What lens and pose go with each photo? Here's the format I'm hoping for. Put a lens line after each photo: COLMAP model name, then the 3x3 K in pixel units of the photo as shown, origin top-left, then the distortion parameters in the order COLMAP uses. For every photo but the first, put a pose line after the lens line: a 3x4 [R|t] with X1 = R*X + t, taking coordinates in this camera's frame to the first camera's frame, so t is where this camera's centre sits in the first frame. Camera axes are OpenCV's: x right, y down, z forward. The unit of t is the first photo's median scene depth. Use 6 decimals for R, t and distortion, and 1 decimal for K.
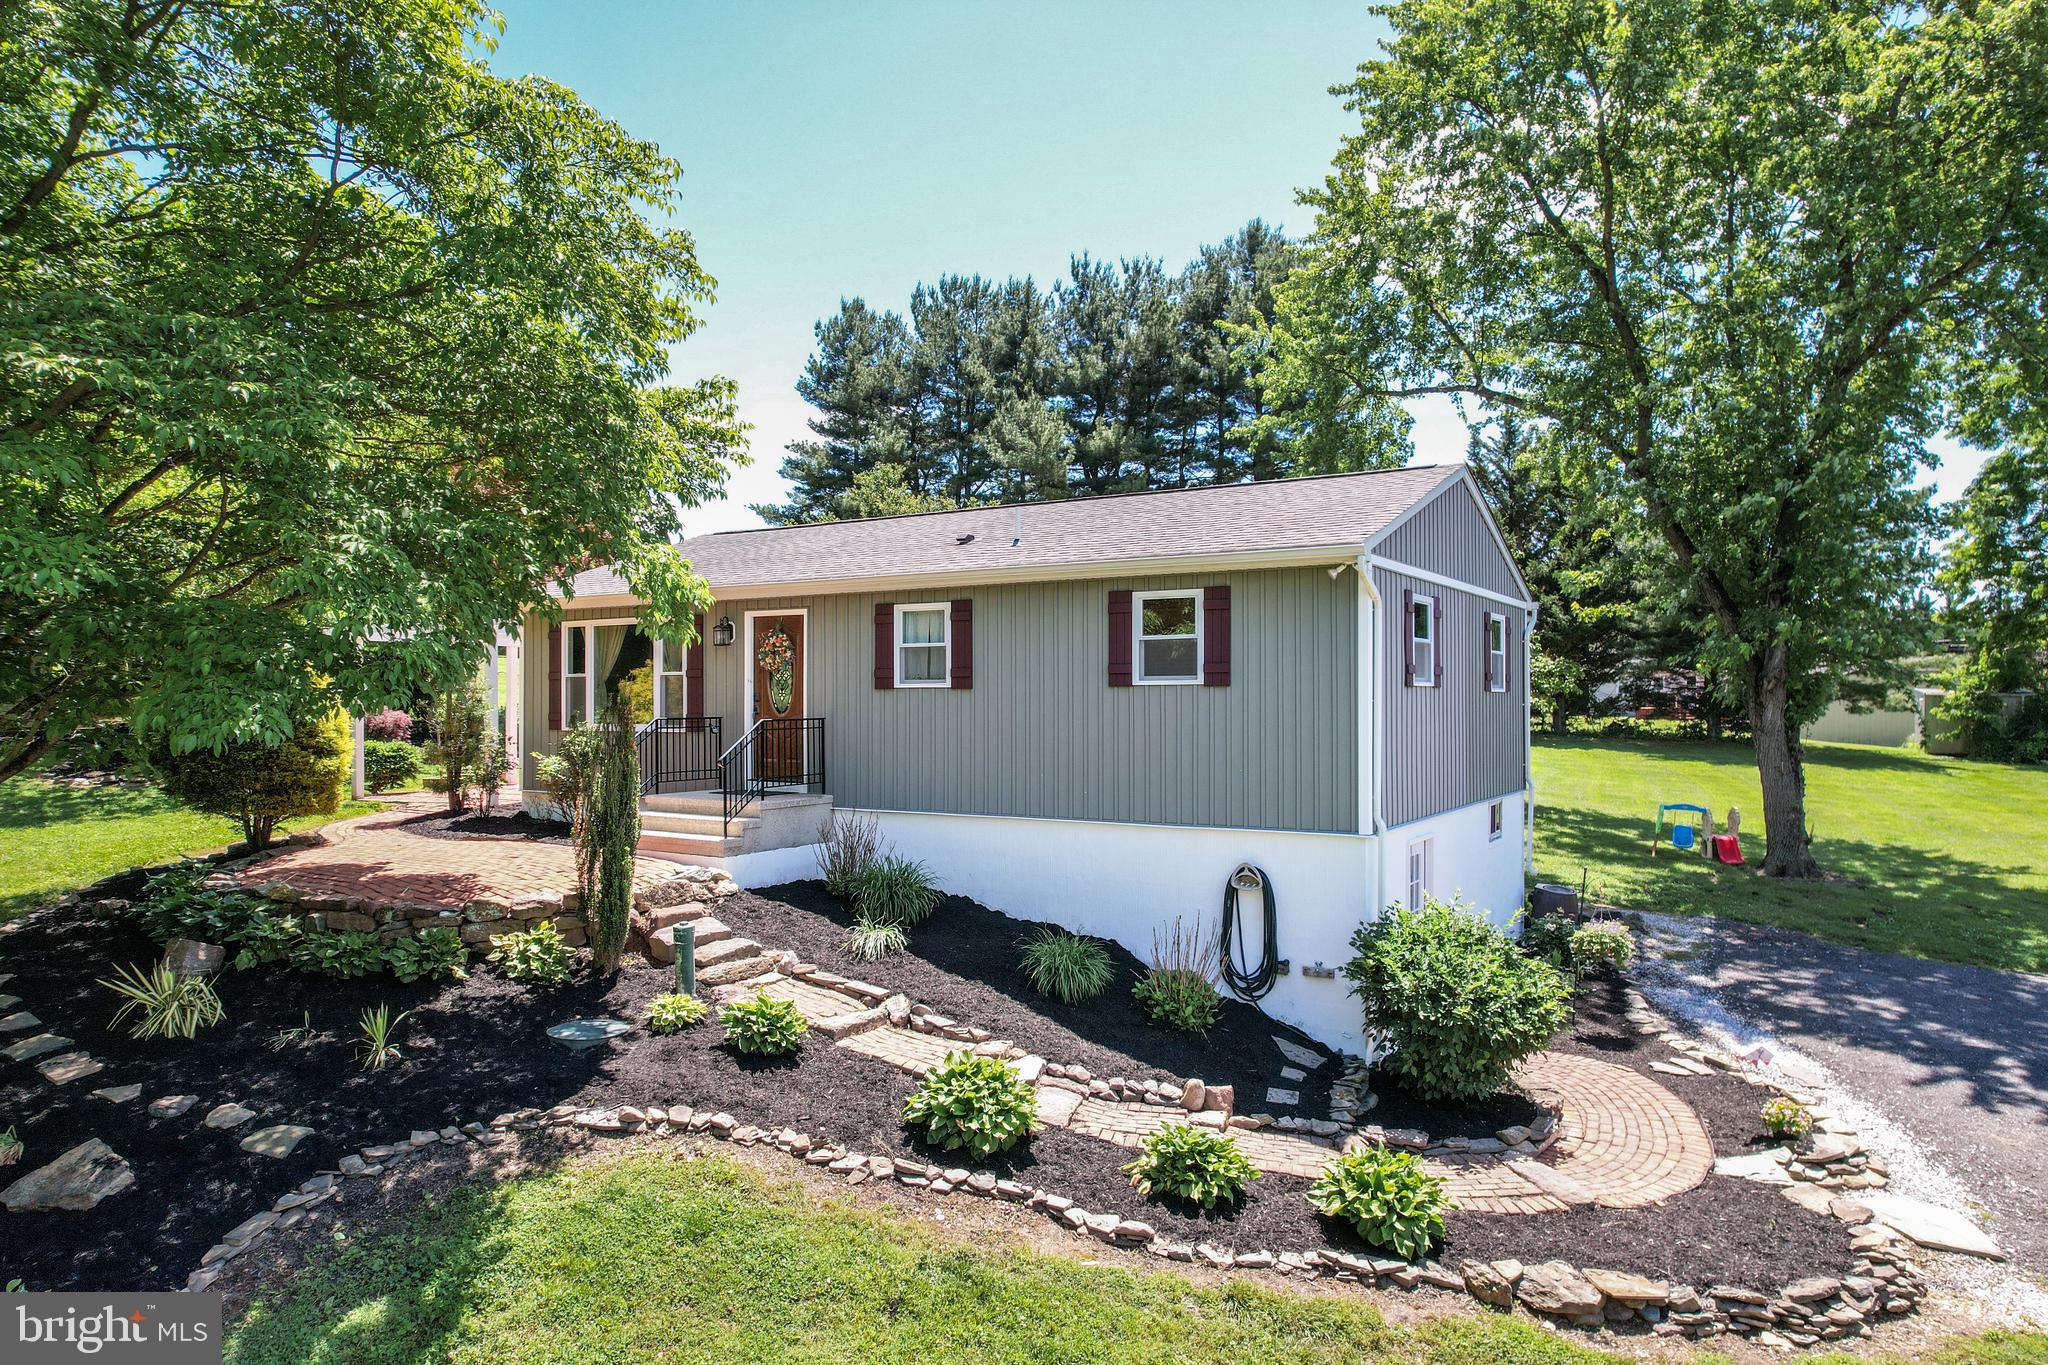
lens RADIAL K [[1306.1, 0, 1023.7], [0, 1306.1, 695.7], [0, 0, 1]] dist [-0.075750, 0.063571]
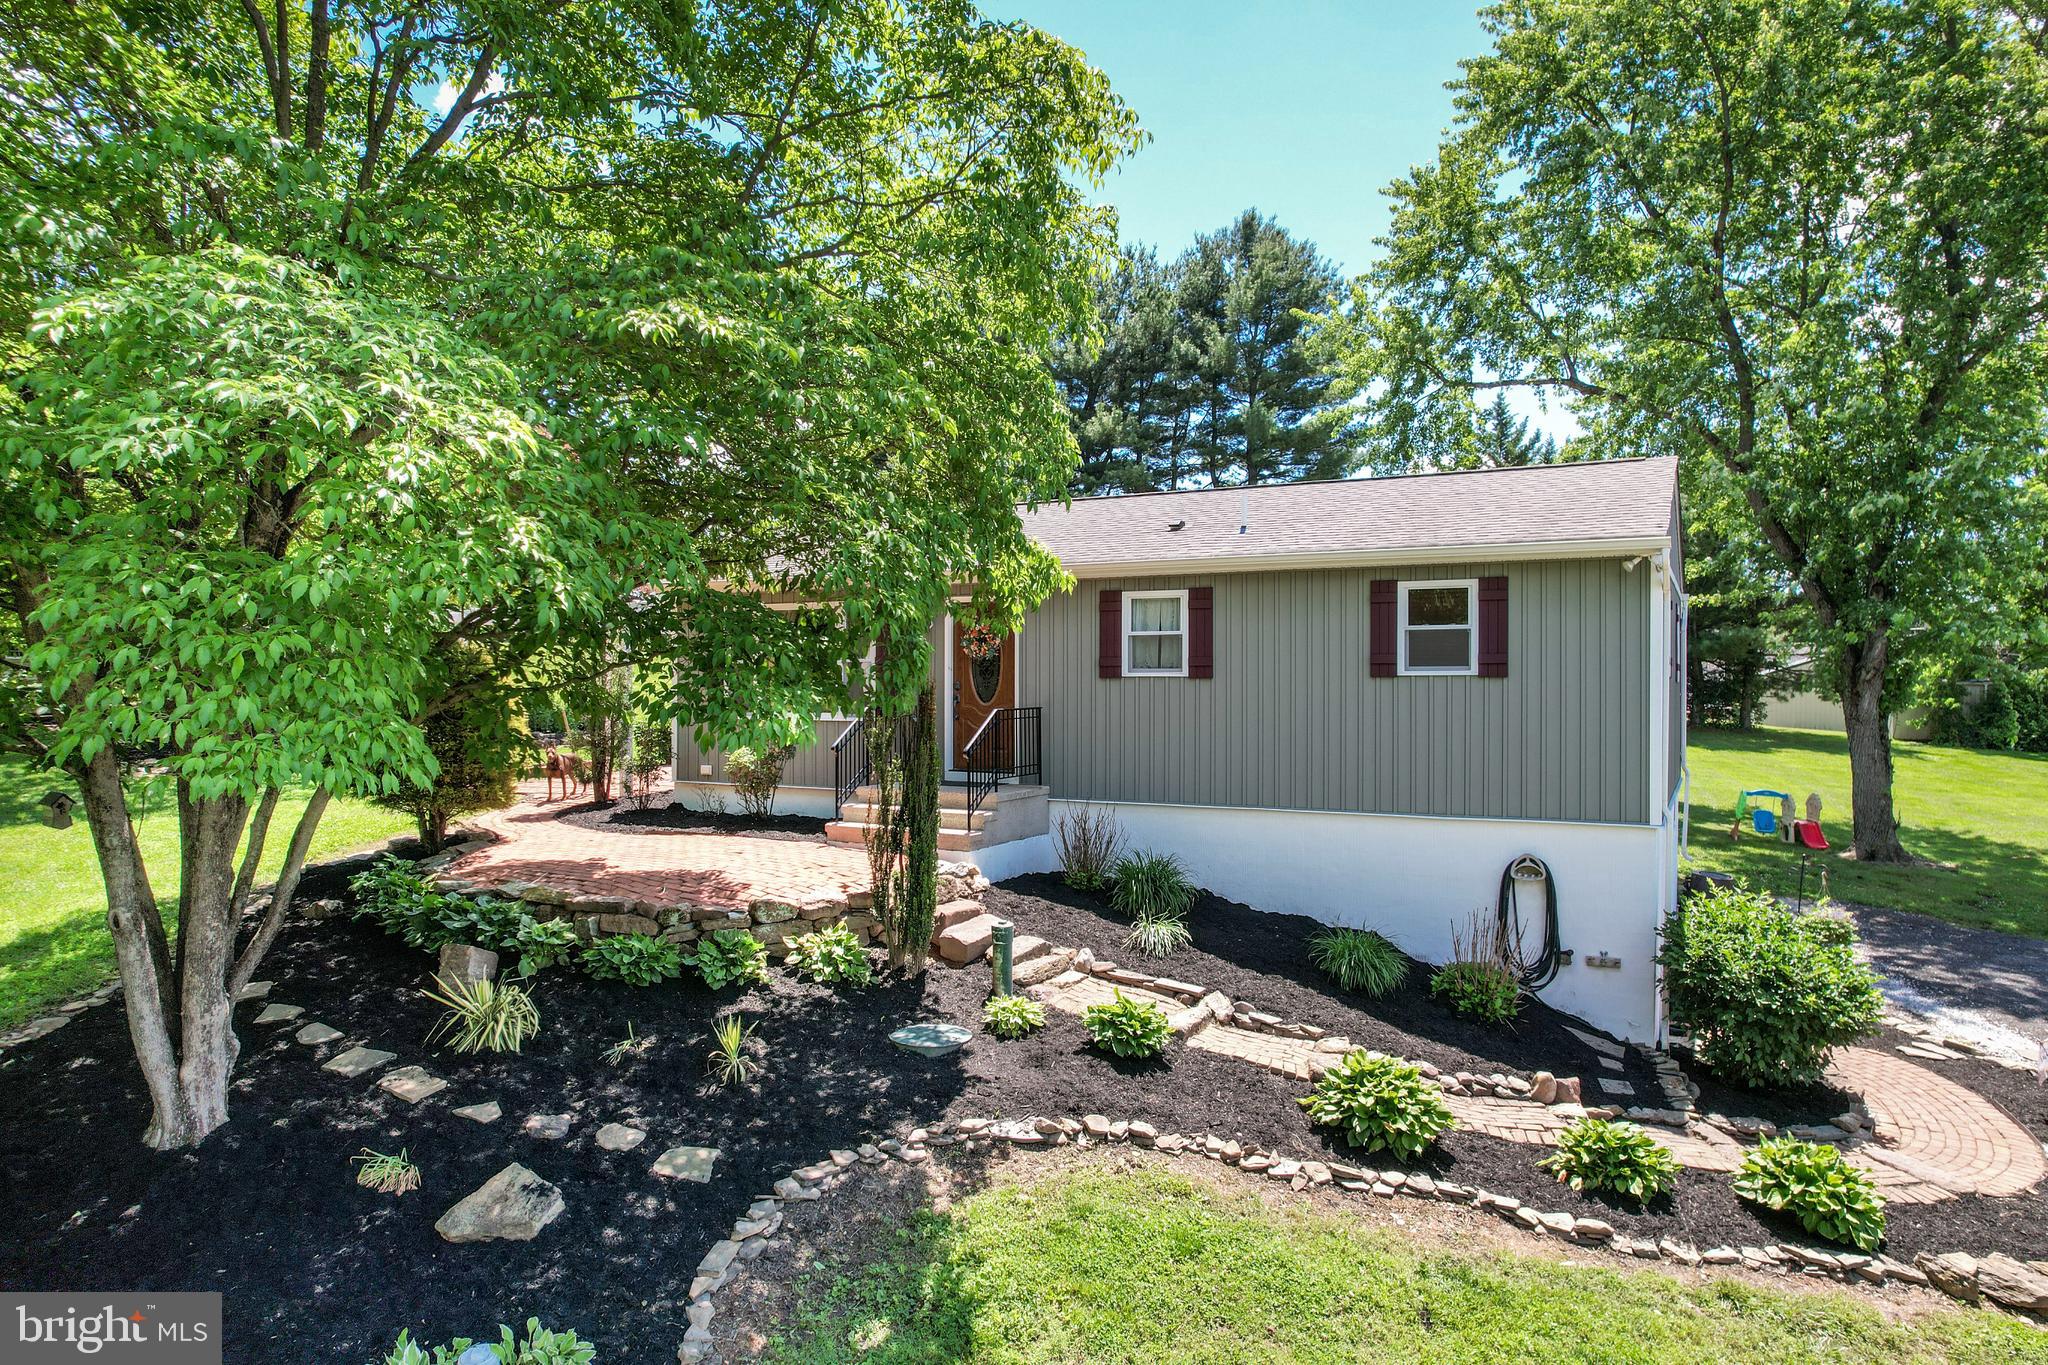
lens RADIAL K [[1304.5, 0, 1024.0], [0, 1304.5, 682.5], [0, 0, 1]] dist [-0.083543, 0.071485]
pose [[0.998016, 0.003300, 0.062870, -0.304435], [-0.003432, 0.999992, 0.001979, -0.004148], [-0.062863, -0.002190, 0.998020, 0.037067]]
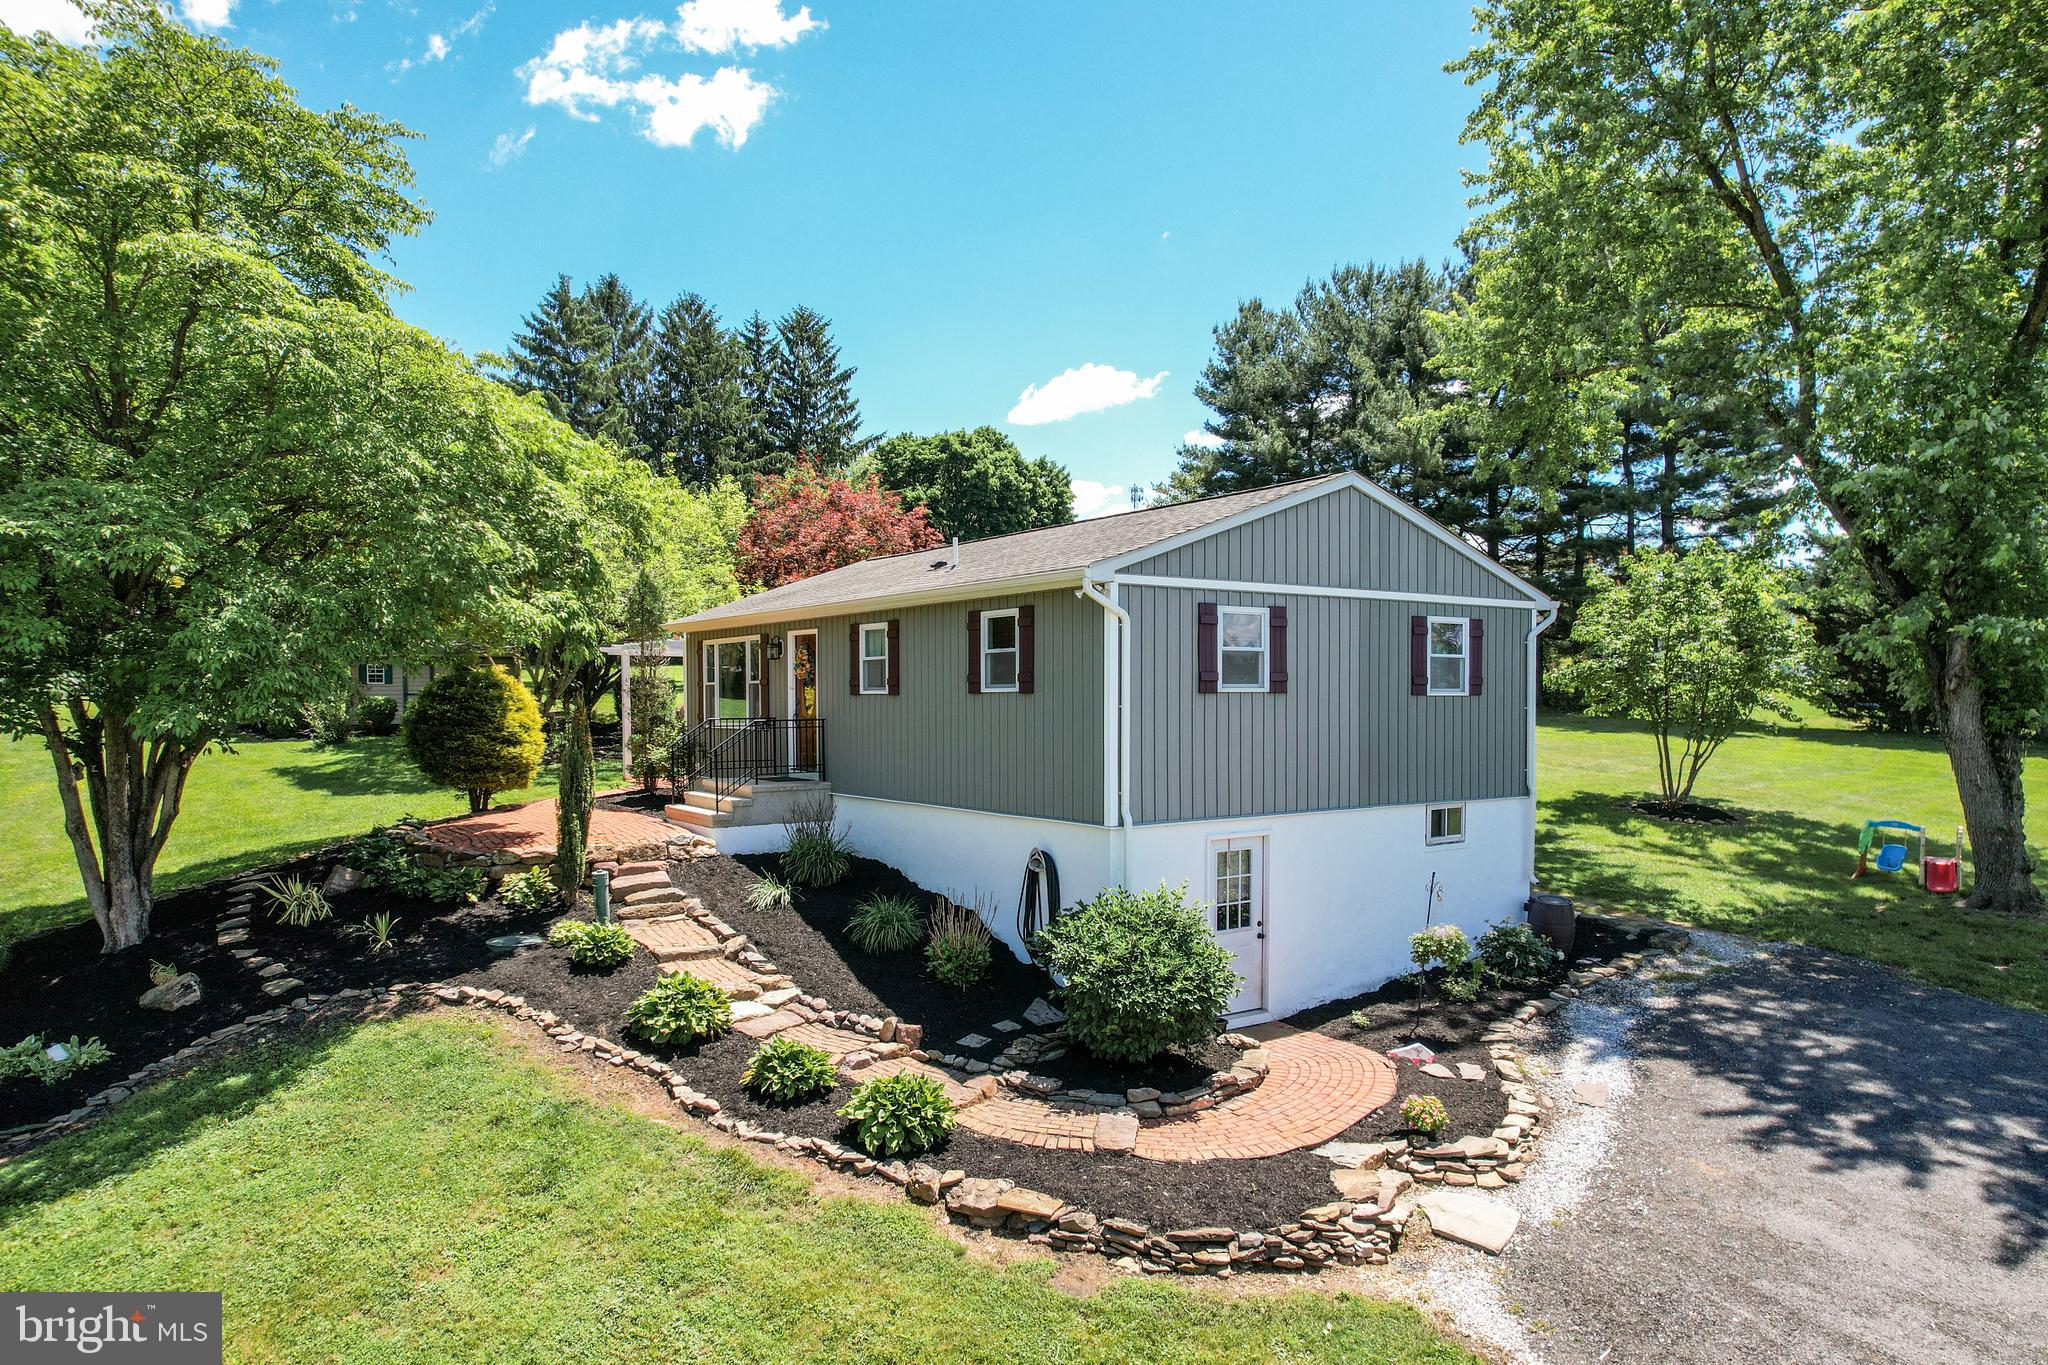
lens RADIAL K [[1319.9, 0, 1030.0], [0, 1319.9, 750.2], [0, 0, 1]] dist [-0.075059, 0.055634]
pose [[0.919526, 0.013748, -0.392789, 0.678100], [0.003524, 0.999059, 0.043220, -0.007952], [0.393014, -0.041126, 0.918612, -0.071637]]
